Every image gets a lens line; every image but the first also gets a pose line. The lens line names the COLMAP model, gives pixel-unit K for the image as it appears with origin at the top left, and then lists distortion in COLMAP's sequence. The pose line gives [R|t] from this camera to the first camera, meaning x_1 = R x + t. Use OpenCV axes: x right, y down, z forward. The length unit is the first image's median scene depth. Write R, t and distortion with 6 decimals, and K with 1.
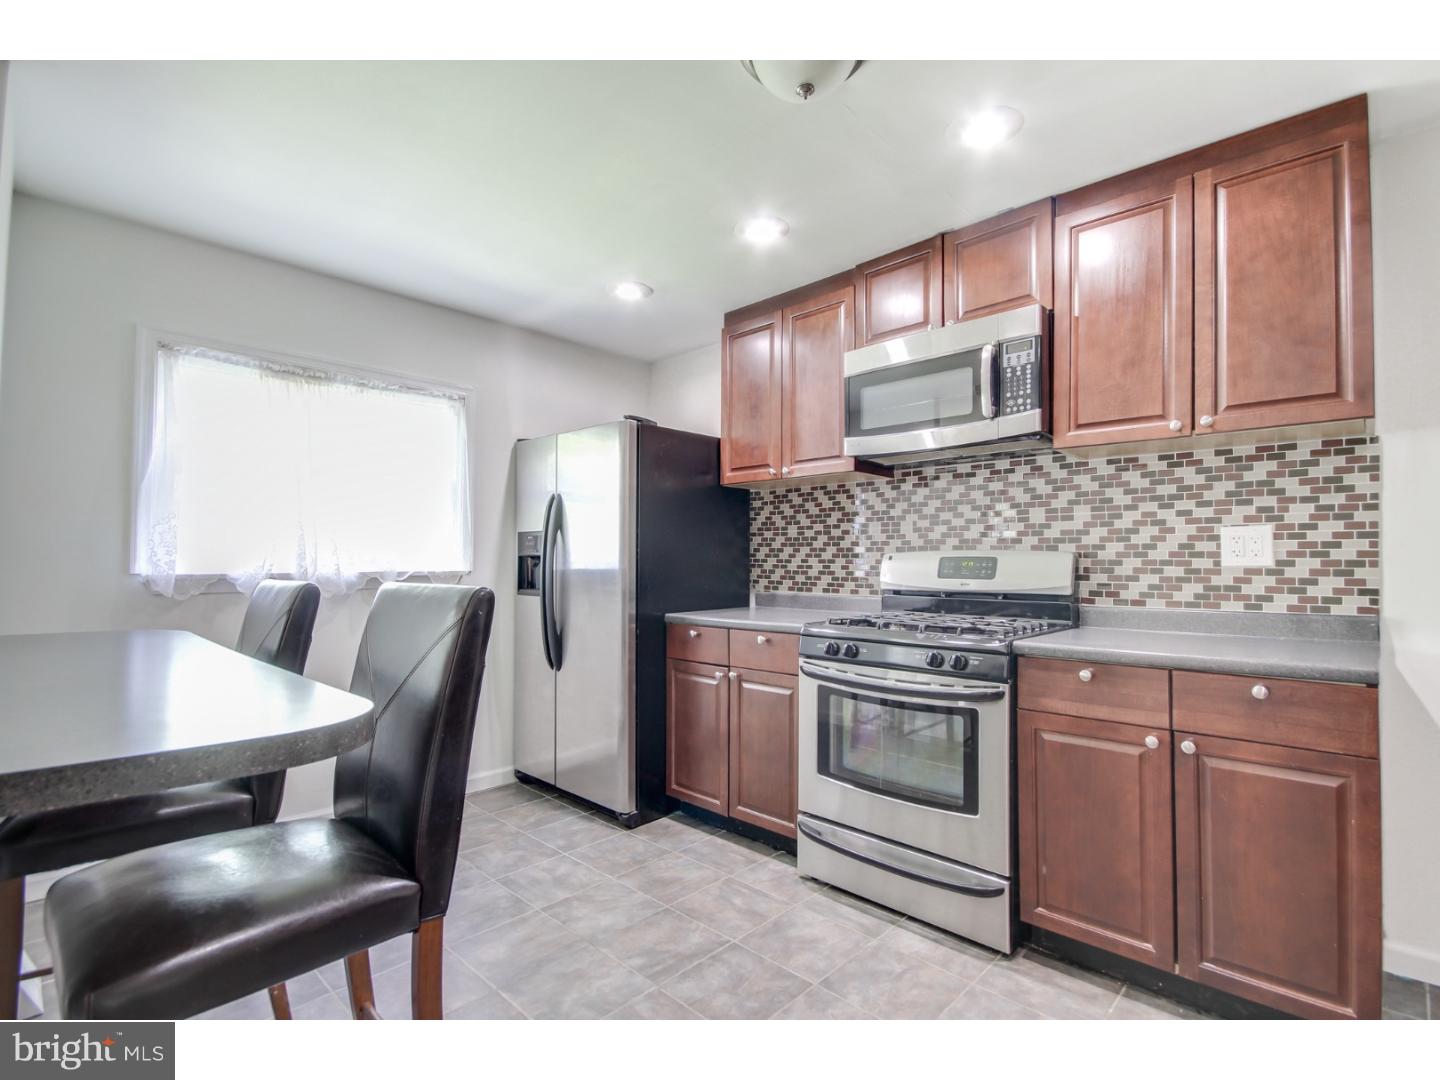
lens RADIAL K [[667.2, 0, 737.9], [0, 667.2, 551.7], [0, 0, 1]] dist [-0.001175, -0.006562]
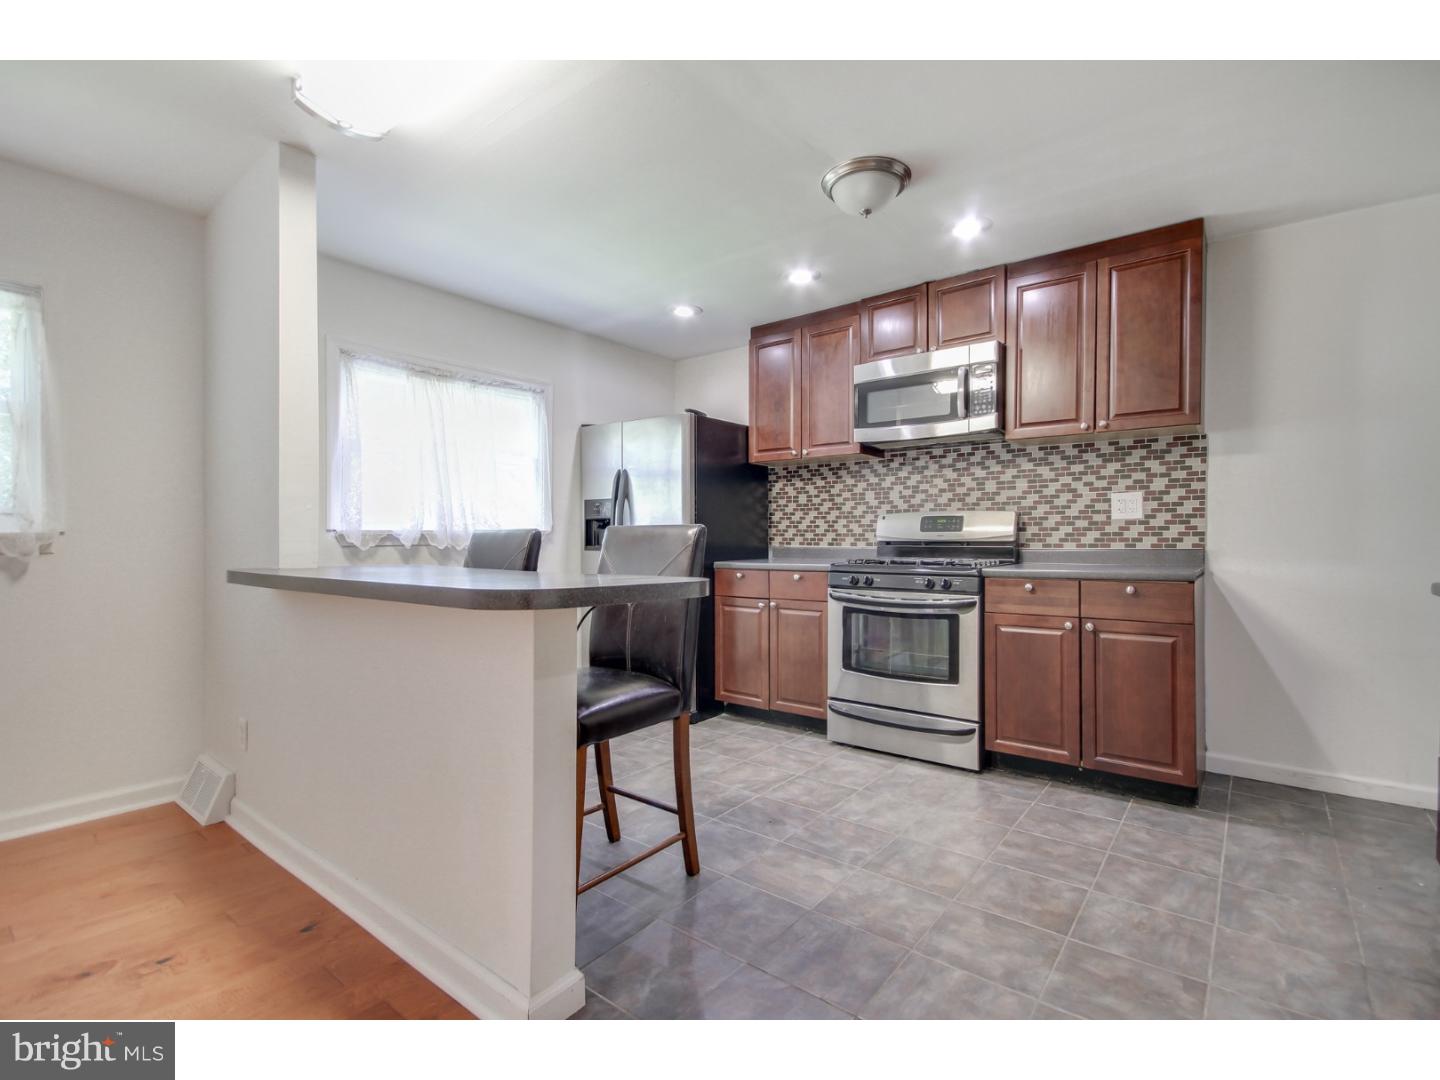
lens RADIAL K [[667.2, 0, 731.8], [0, 667.2, 544.7], [0, 0, 1]] dist [-0.001175, -0.006562]
pose [[0.995507, -0.007004, 0.094425, -0.241235], [0.004449, 0.999619, 0.027245, 0.030090], [-0.094580, -0.026703, 0.995159, -0.372931]]
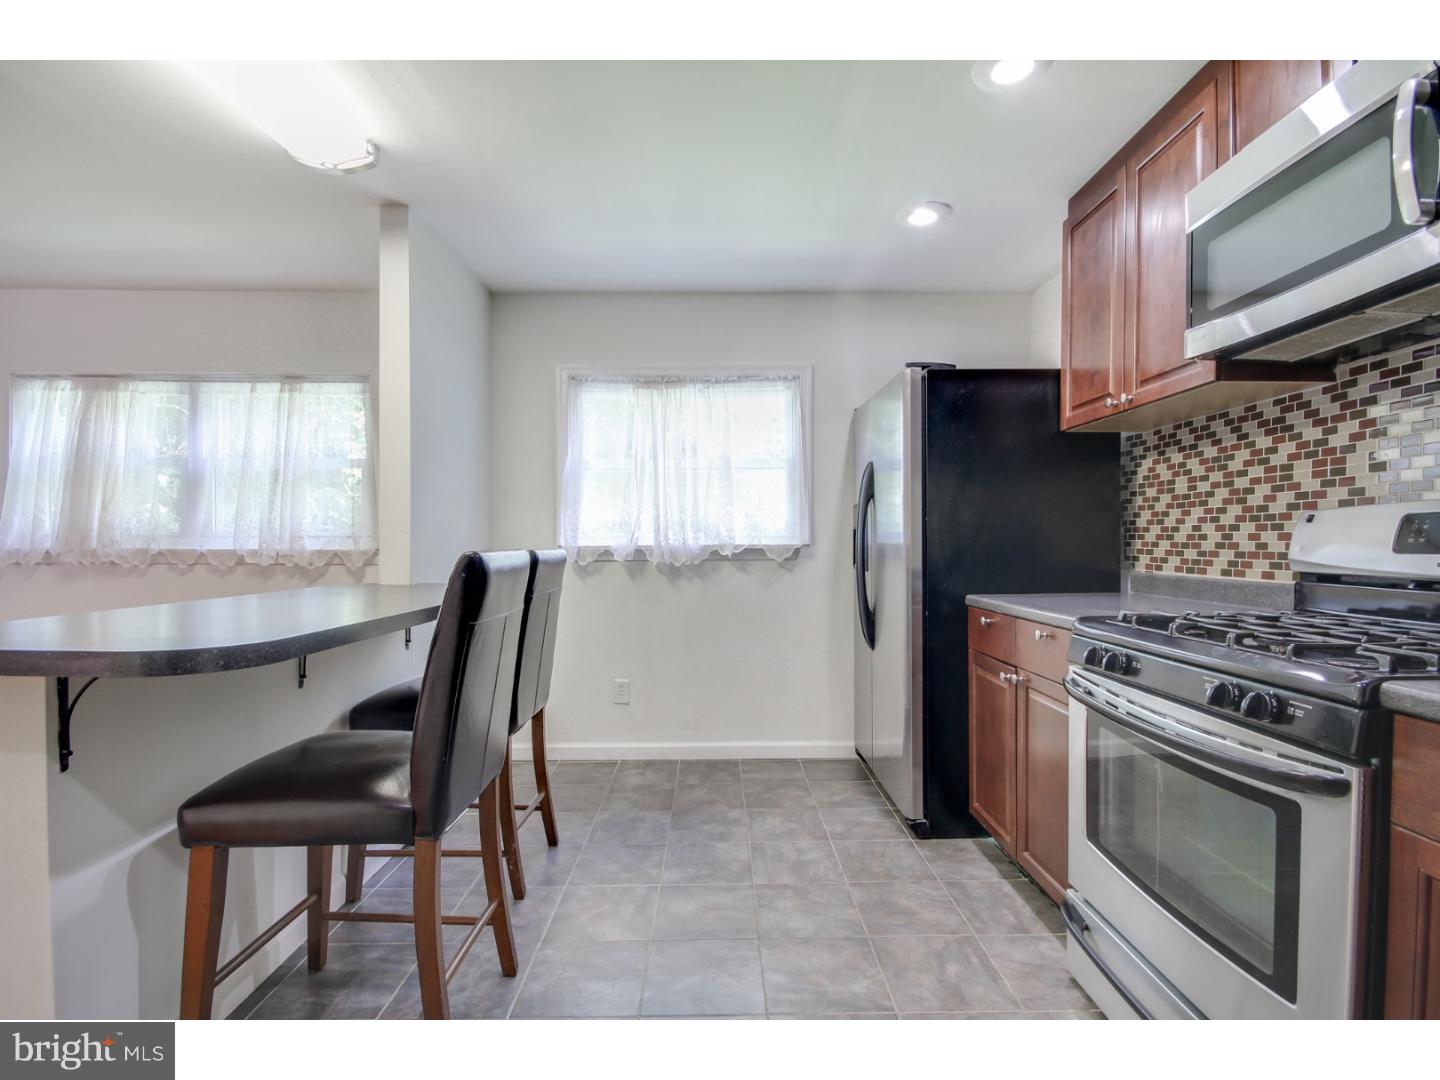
lens RADIAL K [[667.2, 0, 722.7], [0, 667.2, 547.4], [0, 0, 1]] dist [-0.001175, -0.006562]
pose [[0.692260, 0.000727, -0.721648, 0.339918], [0.017464, 0.999690, 0.017760, 0.017275], [0.721437, -0.024898, 0.692032, 0.262429]]
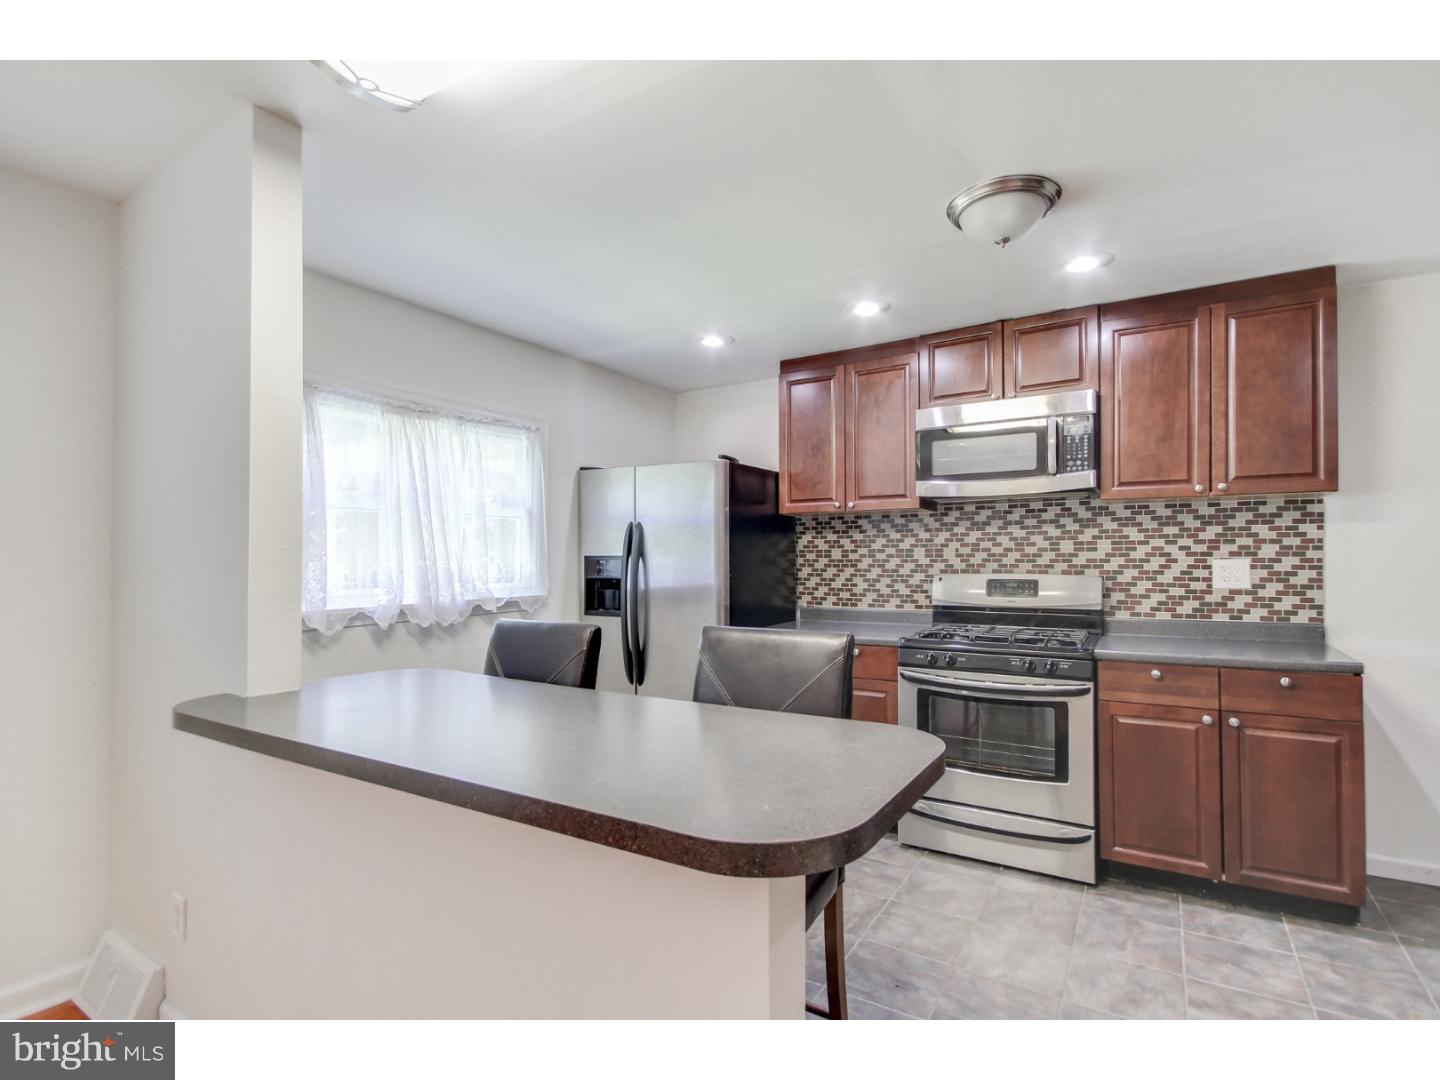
lens RADIAL K [[667.2, 0, 726.8], [0, 667.2, 555.9], [0, 0, 1]] dist [-0.001175, -0.006562]
pose [[0.977238, -0.011710, 0.211823, -0.470728], [0.008309, 0.999822, 0.016941, -0.065854], [-0.211984, -0.014795, 0.977161, -0.108863]]
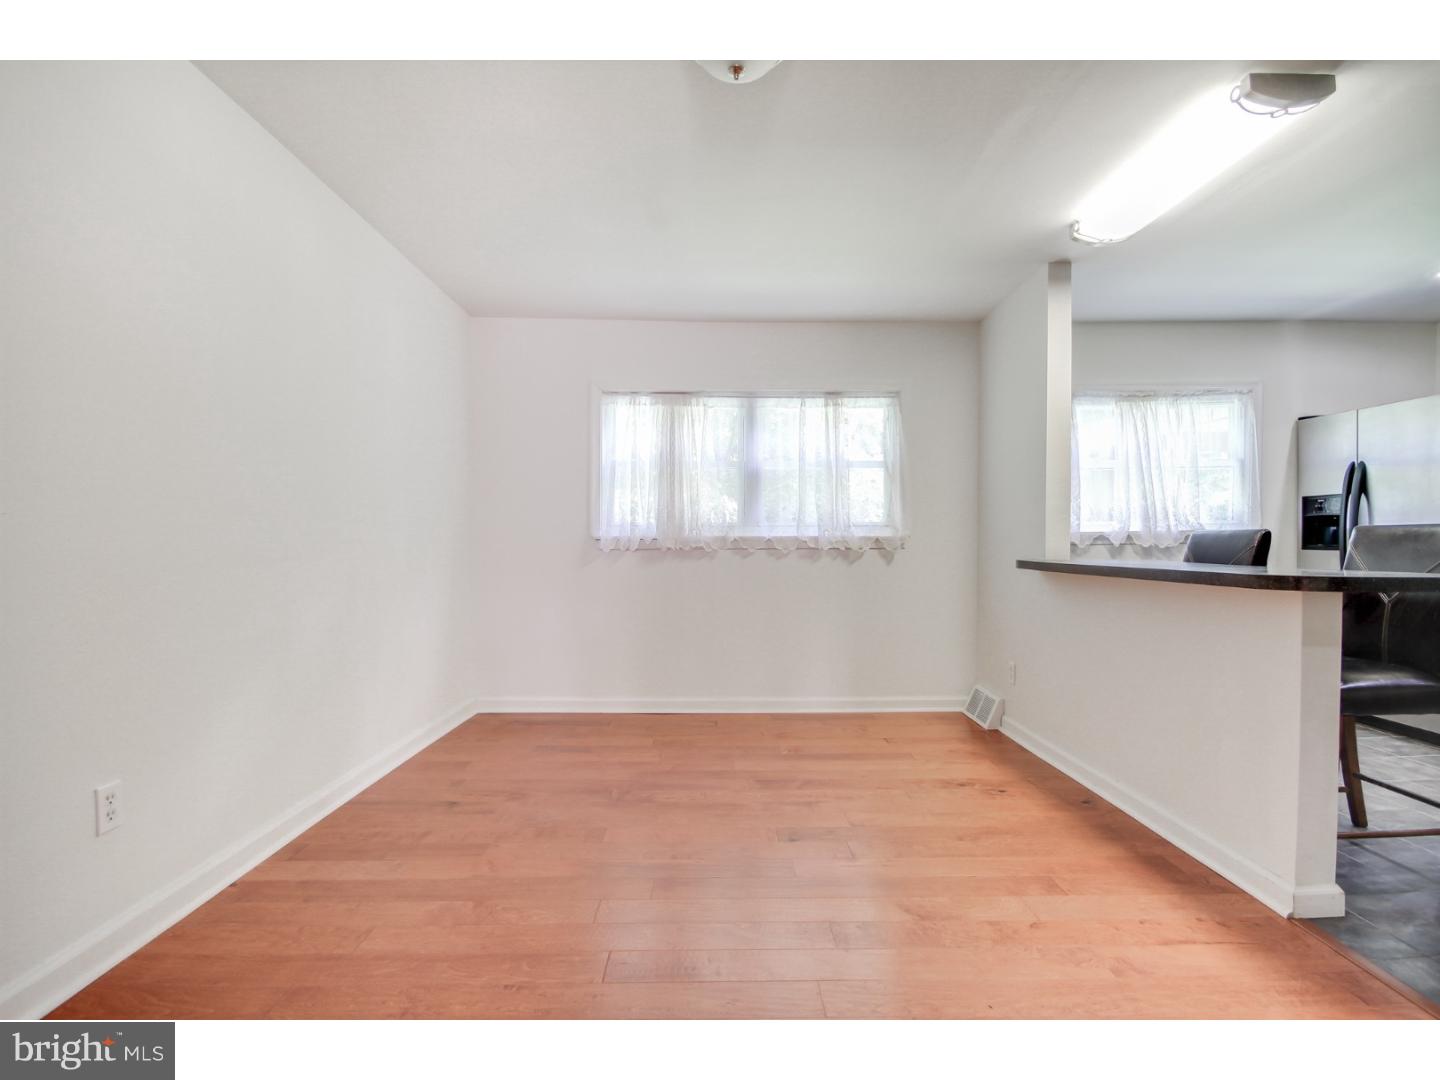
lens RADIAL K [[667.2, 0, 718.3], [0, 667.2, 550.4], [0, 0, 1]] dist [-0.001175, -0.006562]
pose [[0.692707, -0.000461, -0.721219, -0.274988], [0.023808, 0.999469, 0.022228, 0.021717], [0.720826, -0.032568, 0.692350, -0.804719]]
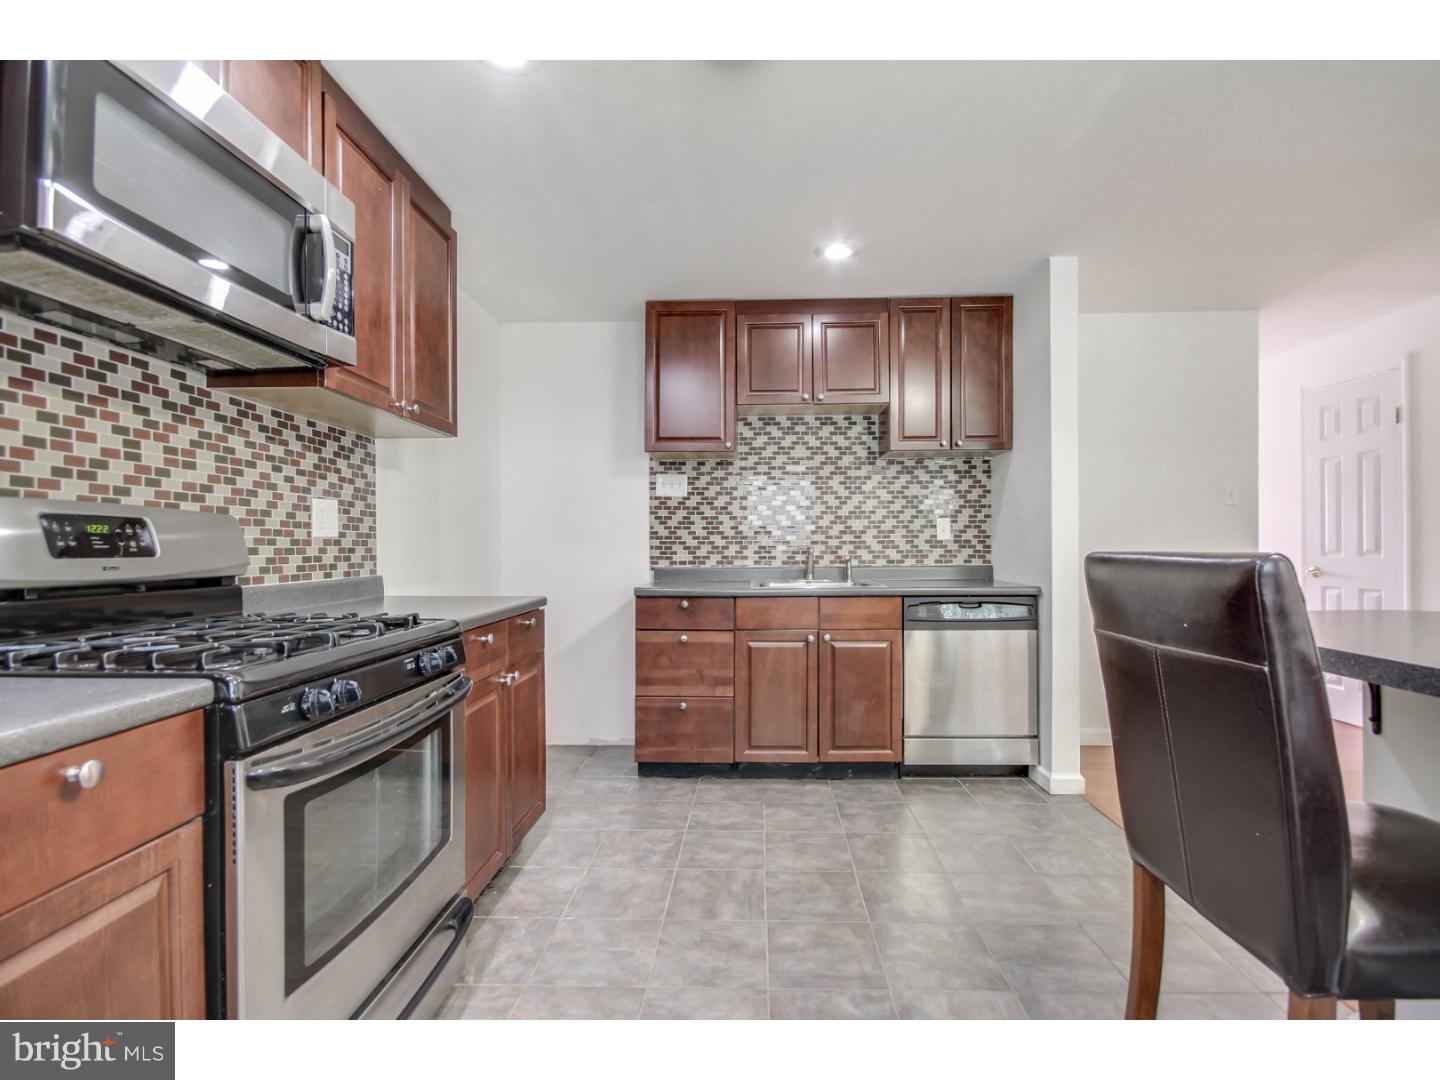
lens RADIAL K [[667.2, 0, 726.1], [0, 667.2, 550.8], [0, 0, 1]] dist [-0.001175, -0.006562]
pose [[-0.660203, -0.005610, 0.751067, -0.391540], [-0.012009, 0.999923, -0.003087, 0.033608], [-0.750991, -0.011058, -0.660219, 1.042331]]
